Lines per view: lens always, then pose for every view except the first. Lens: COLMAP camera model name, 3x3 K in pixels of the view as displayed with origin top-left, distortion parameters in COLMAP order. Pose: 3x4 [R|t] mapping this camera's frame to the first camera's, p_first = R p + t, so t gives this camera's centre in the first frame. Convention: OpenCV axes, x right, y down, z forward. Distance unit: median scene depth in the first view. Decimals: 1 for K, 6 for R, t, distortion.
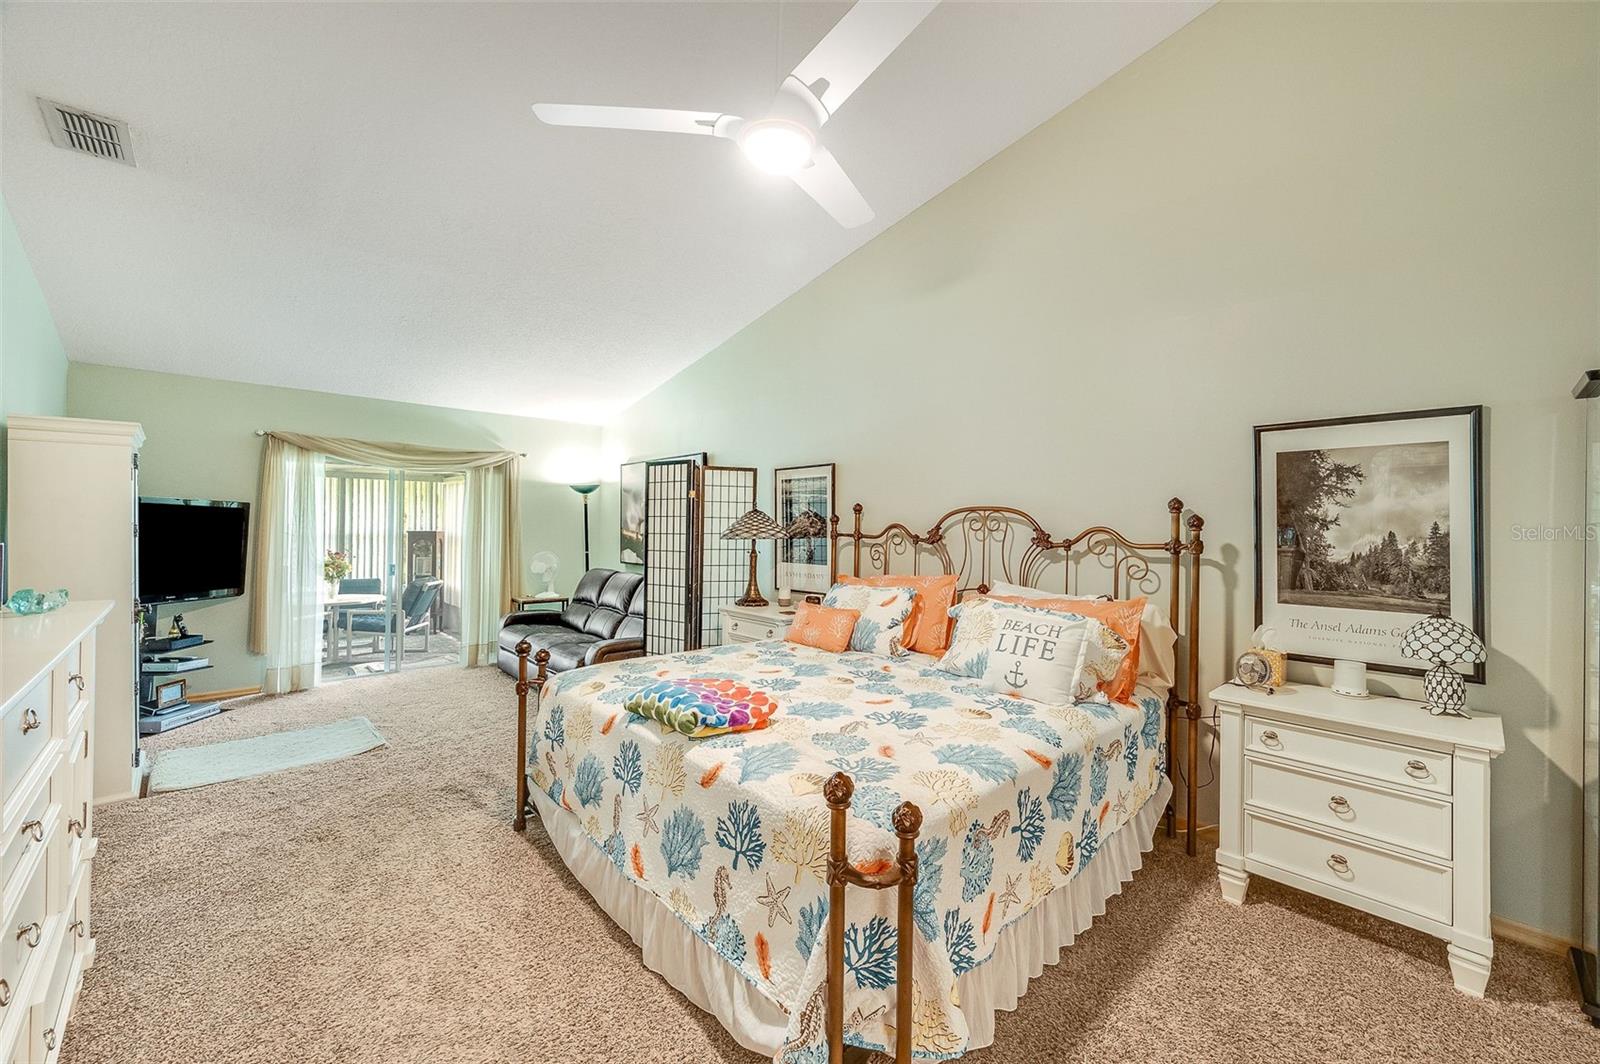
lens RADIAL K [[640.6, 0, 803.4], [0, 640.6, 525.7], [0, 0, 1]] dist [-0.001038, -0.000224]
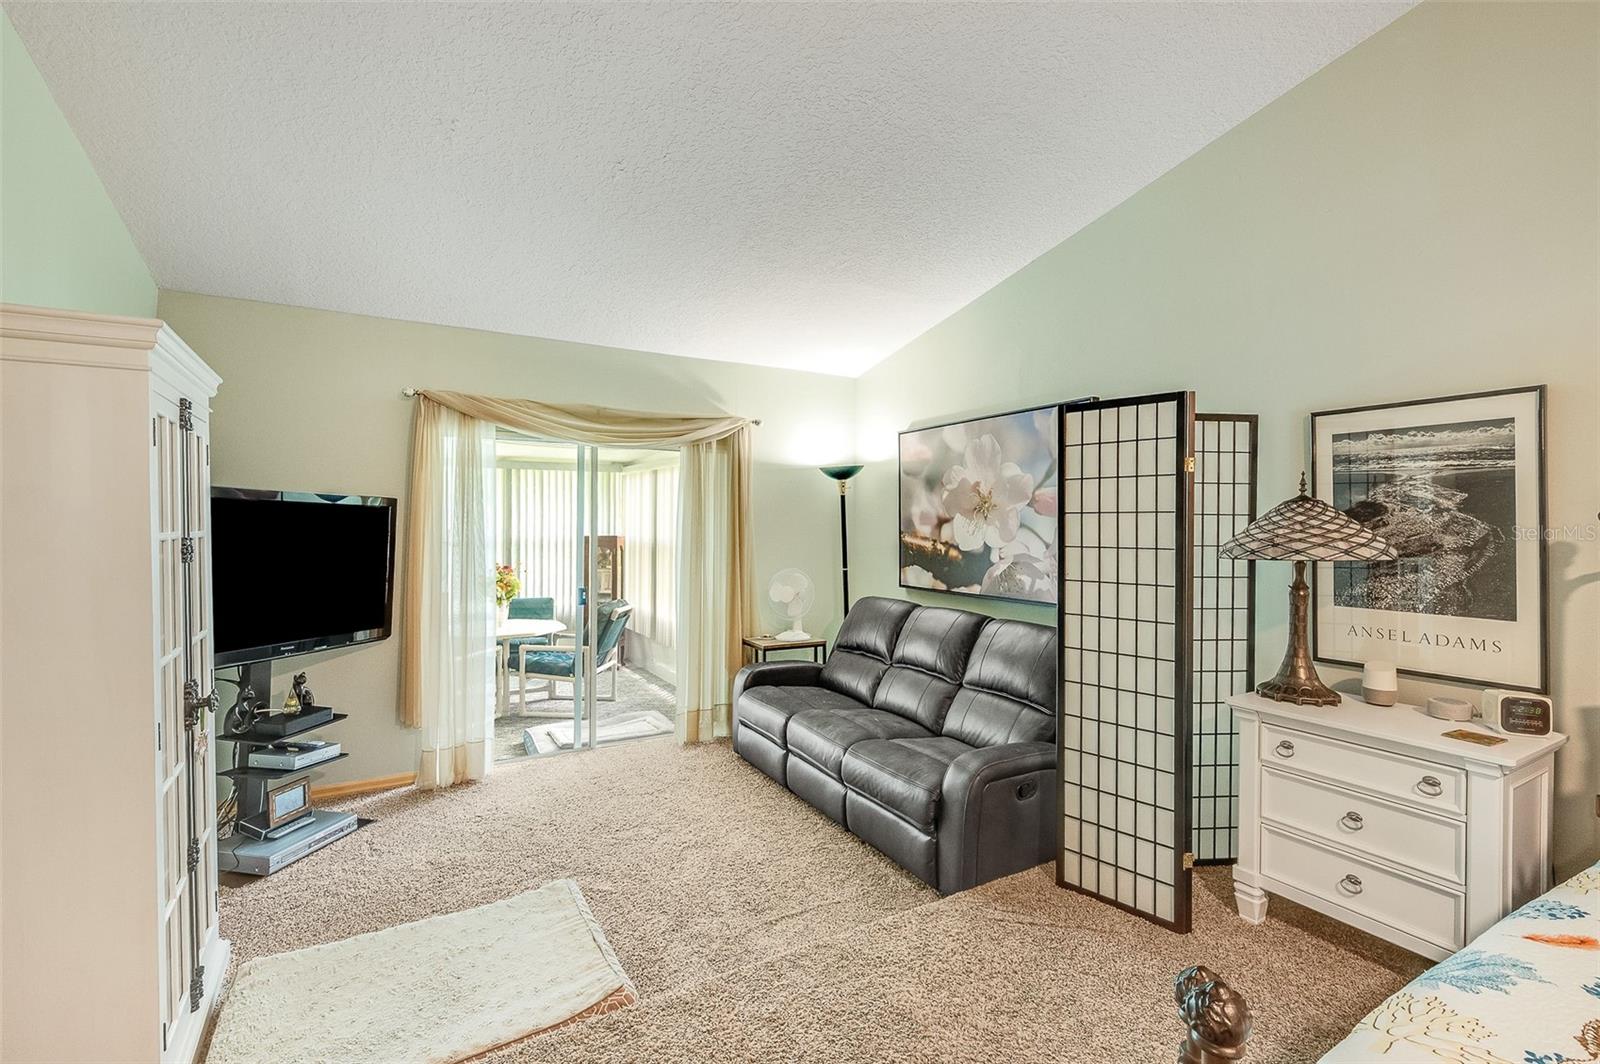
lens RADIAL K [[713.4, 0, 800.0], [0, 713.4, 532.0], [0, 0, 1]] dist [0.000652, 0.000128]
pose [[0.975383, -0.004309, -0.220475, -0.324181], [0.006739, 0.999925, 0.010269, -0.006777], [0.220414, -0.011502, 0.975339, 0.407450]]
